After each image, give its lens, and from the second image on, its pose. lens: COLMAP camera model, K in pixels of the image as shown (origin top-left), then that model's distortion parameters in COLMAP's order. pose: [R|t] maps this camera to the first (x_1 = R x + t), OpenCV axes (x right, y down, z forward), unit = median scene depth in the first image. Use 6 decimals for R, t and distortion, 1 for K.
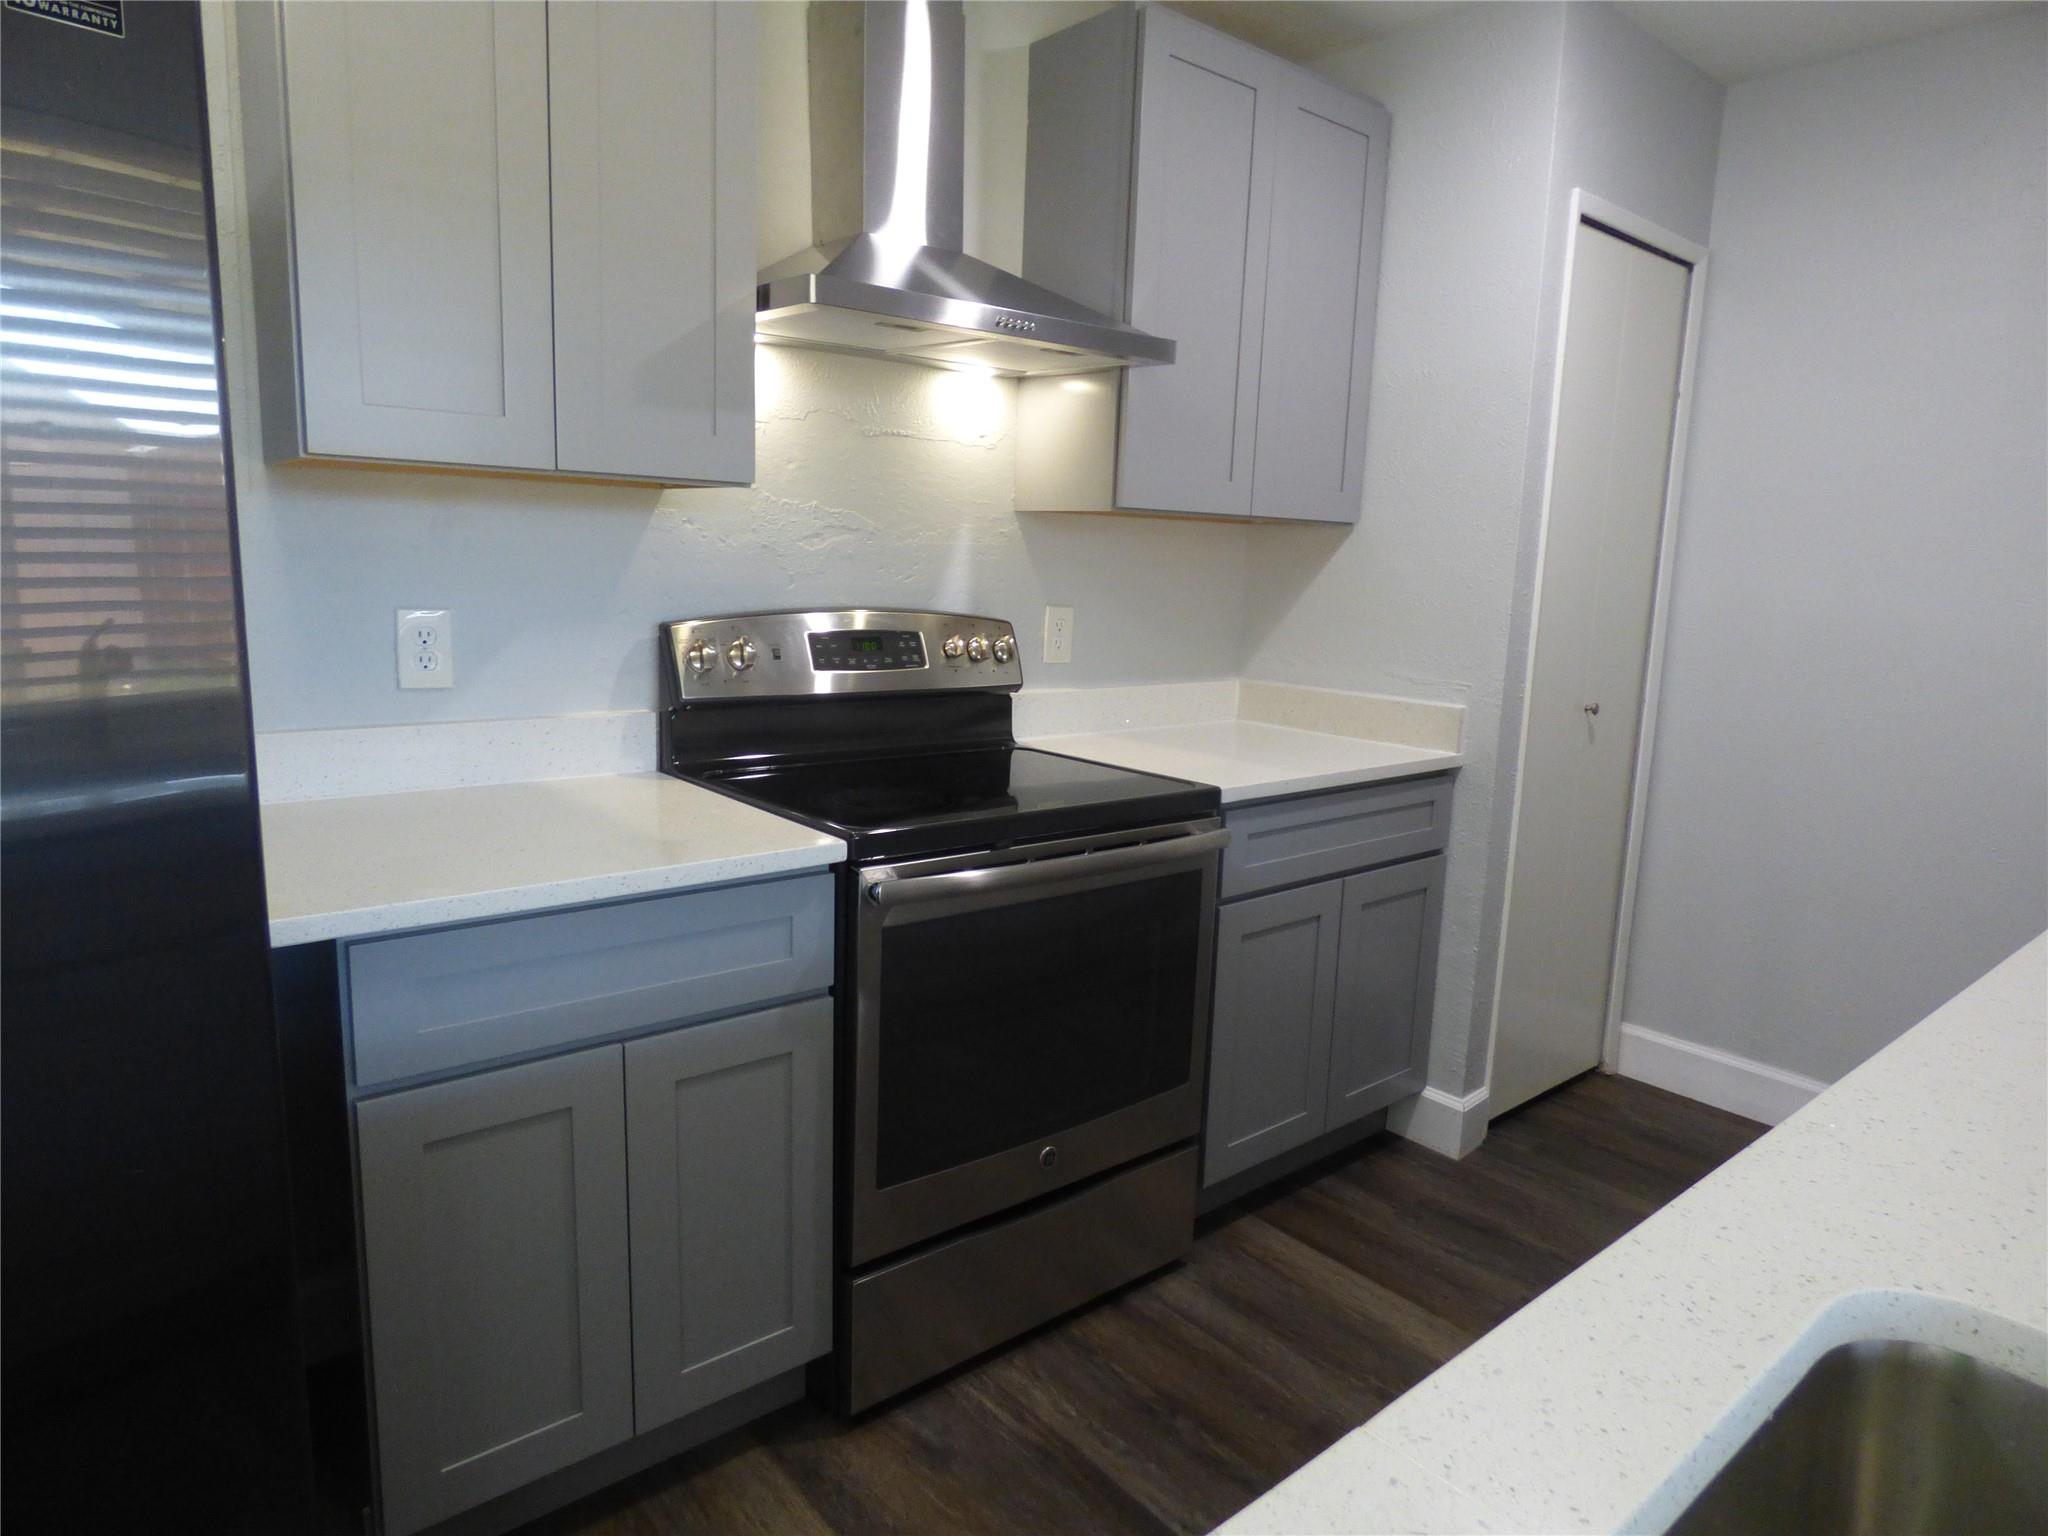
lens RADIAL K [[1239.3, 0, 1028.6], [0, 1239.3, 764.7], [0, 0, 1]] dist [-0.009759, -0.000724]
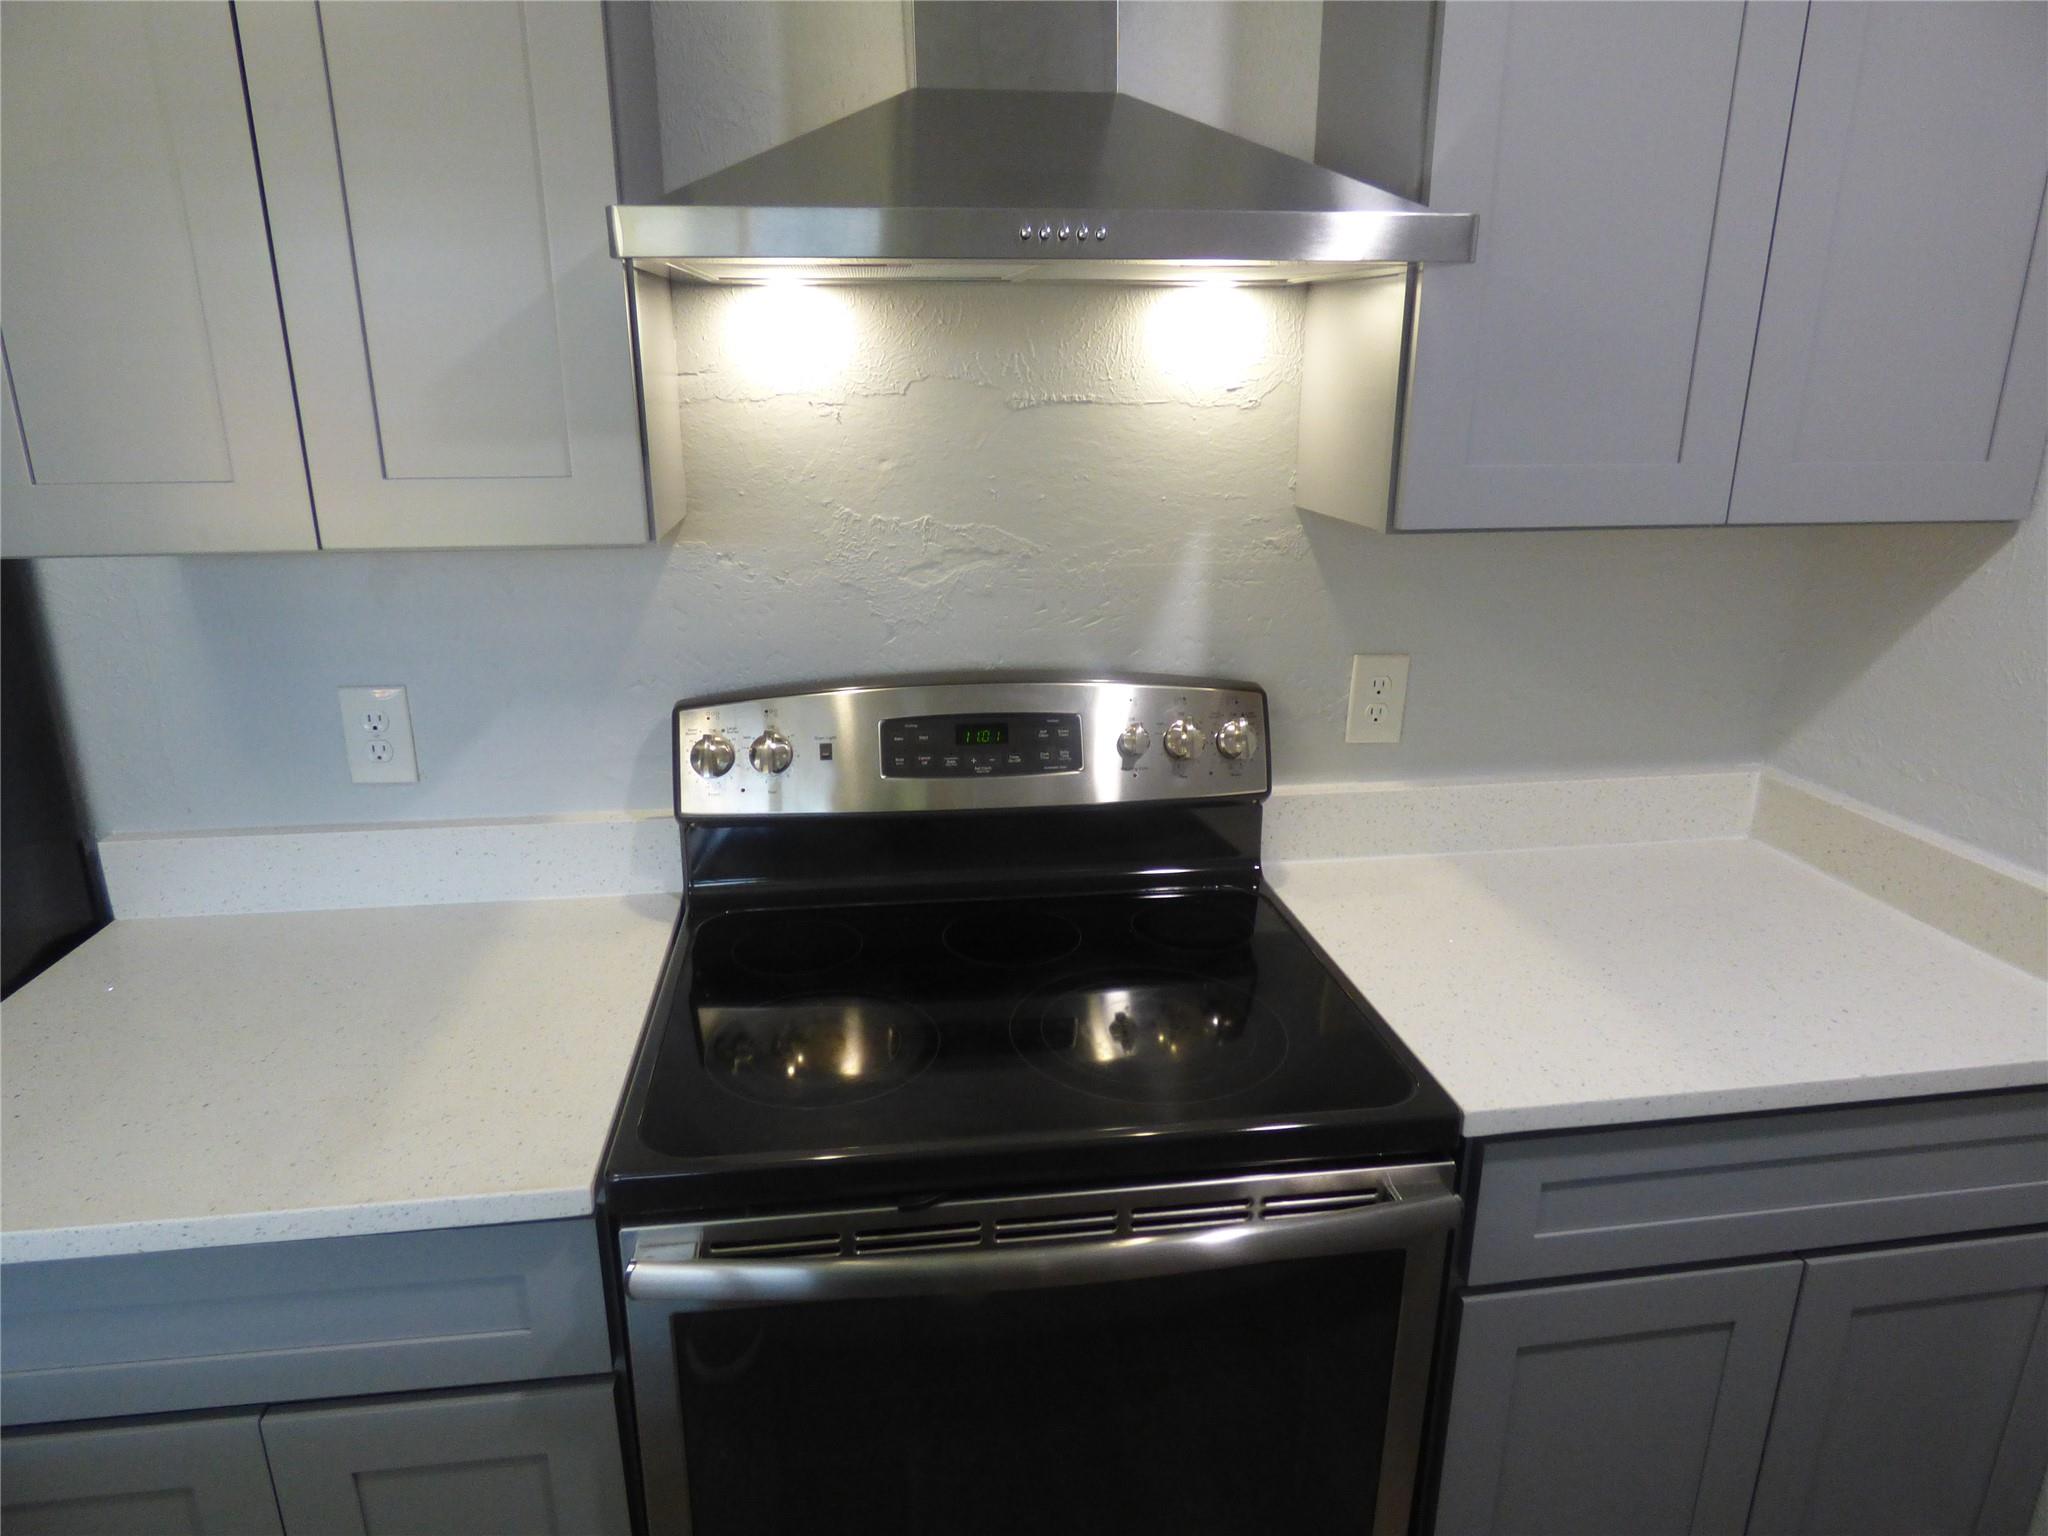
lens RADIAL K [[1239.3, 0, 1028.6], [0, 1239.3, 764.7], [0, 0, 1]] dist [-0.009759, -0.000724]
pose [[0.848920, 0.122528, -0.514122, 0.229793], [-0.059515, 0.988731, 0.137367, -0.170117], [0.525160, -0.086016, 0.846645, 0.438026]]
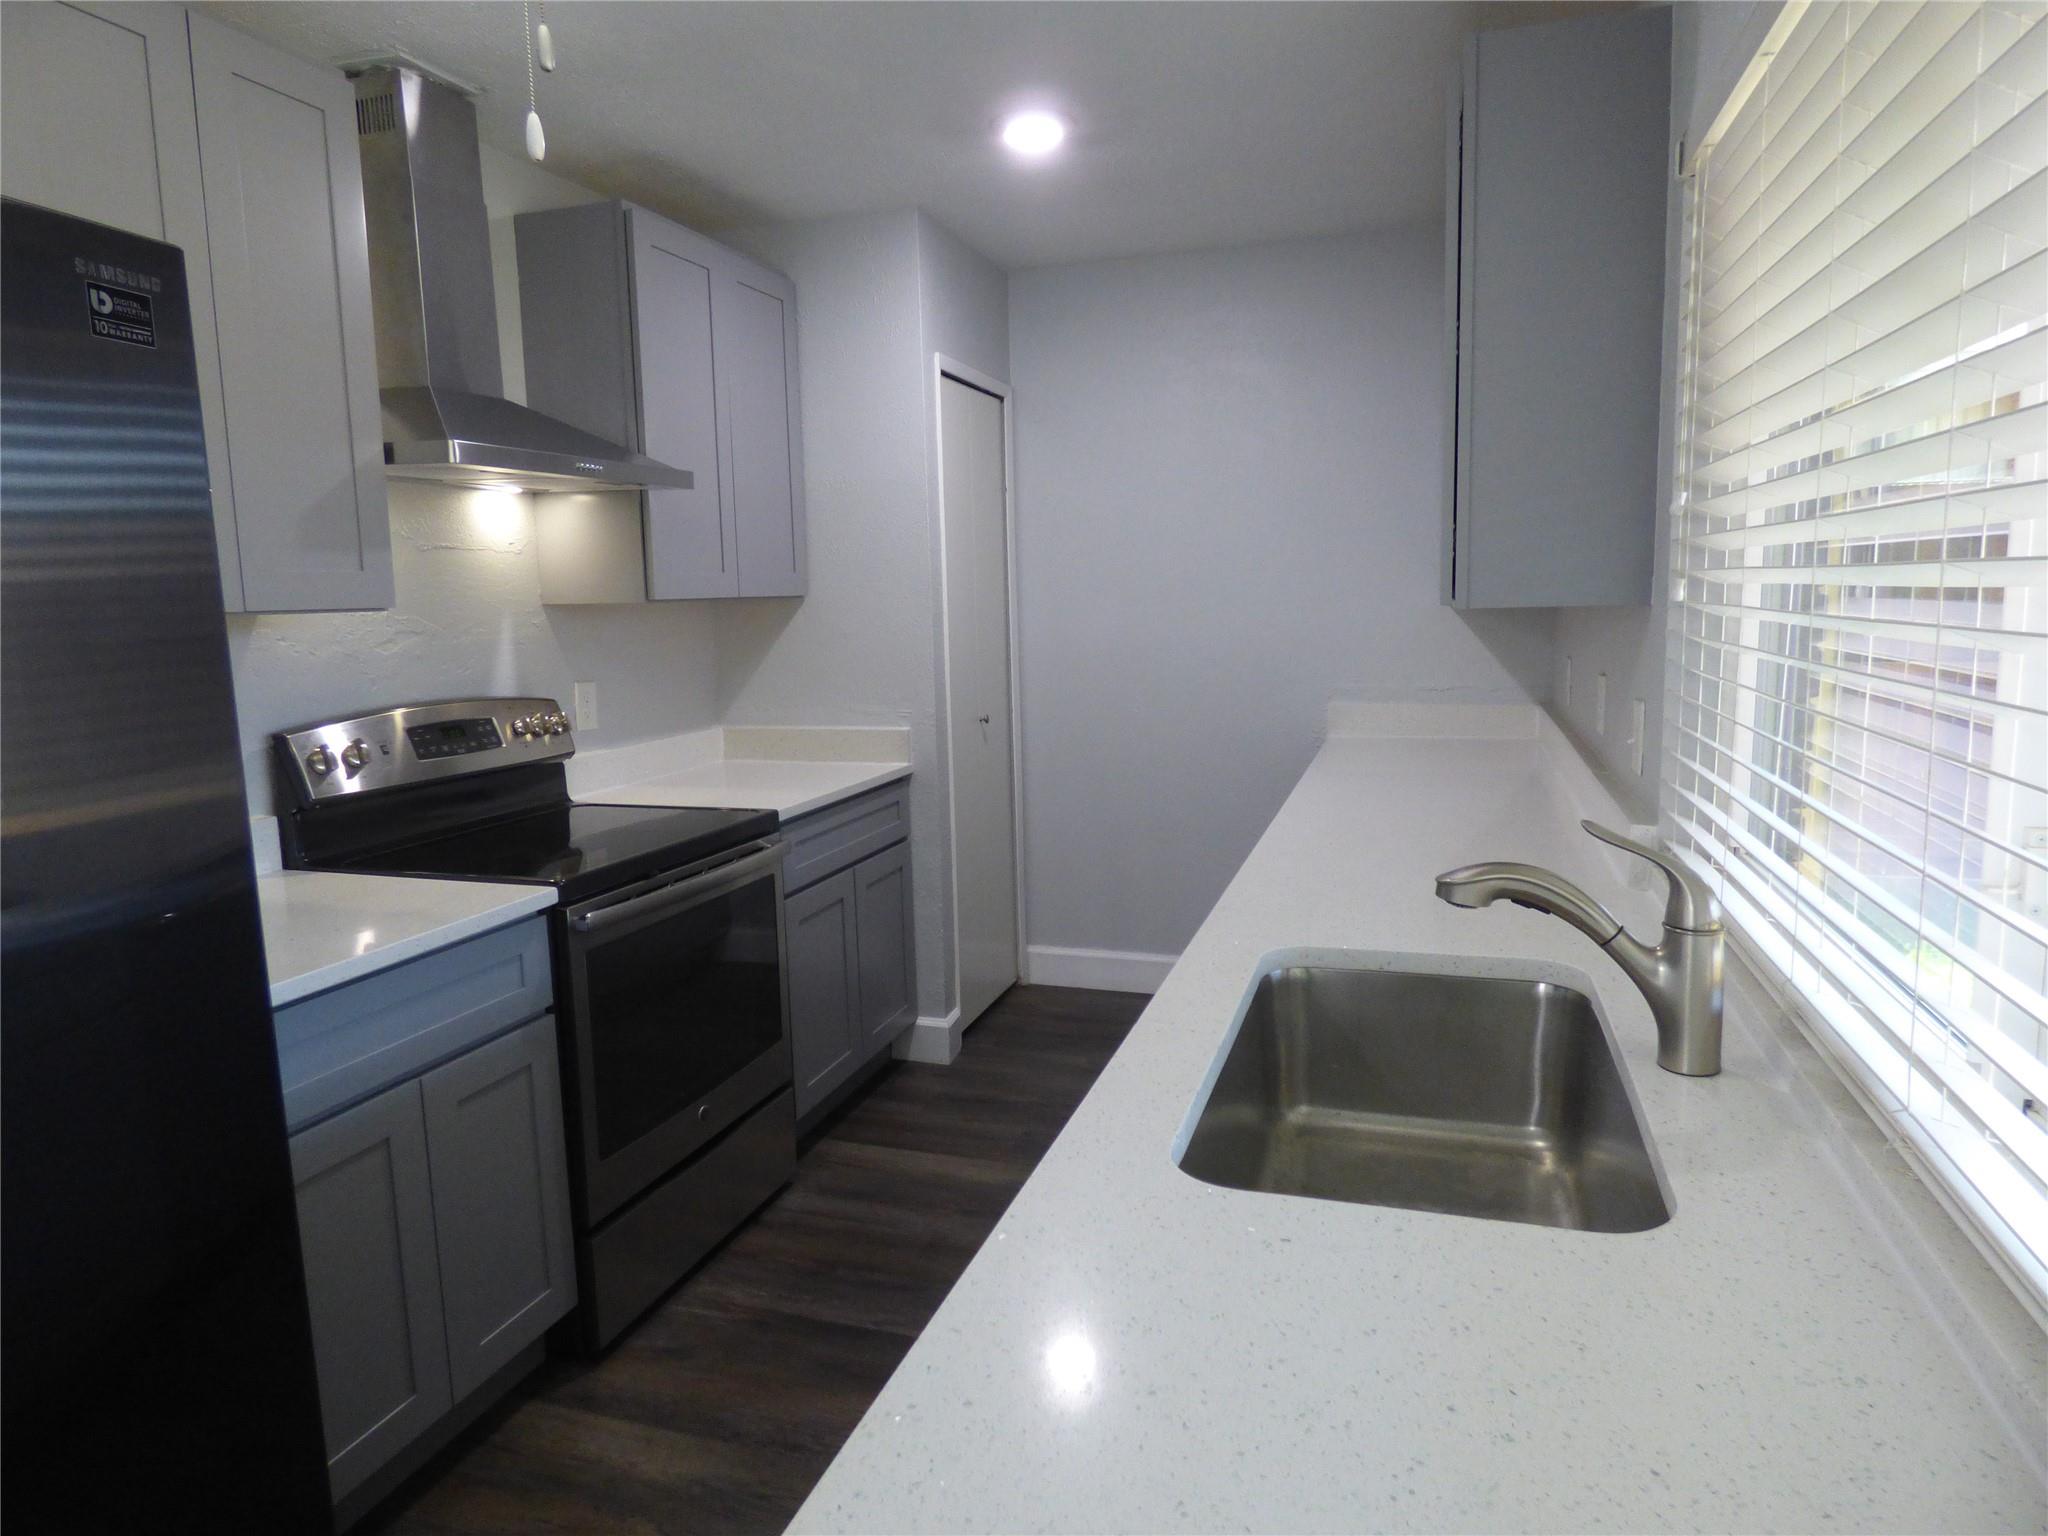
lens RADIAL K [[1239.3, 0, 1028.6], [0, 1239.3, 764.7], [0, 0, 1]] dist [-0.009759, -0.000724]
pose [[0.847877, -0.125460, 0.515136, -0.266260], [0.137626, 0.990375, 0.014681, -0.010916], [-0.512020, 0.058448, 0.856983, -0.244594]]
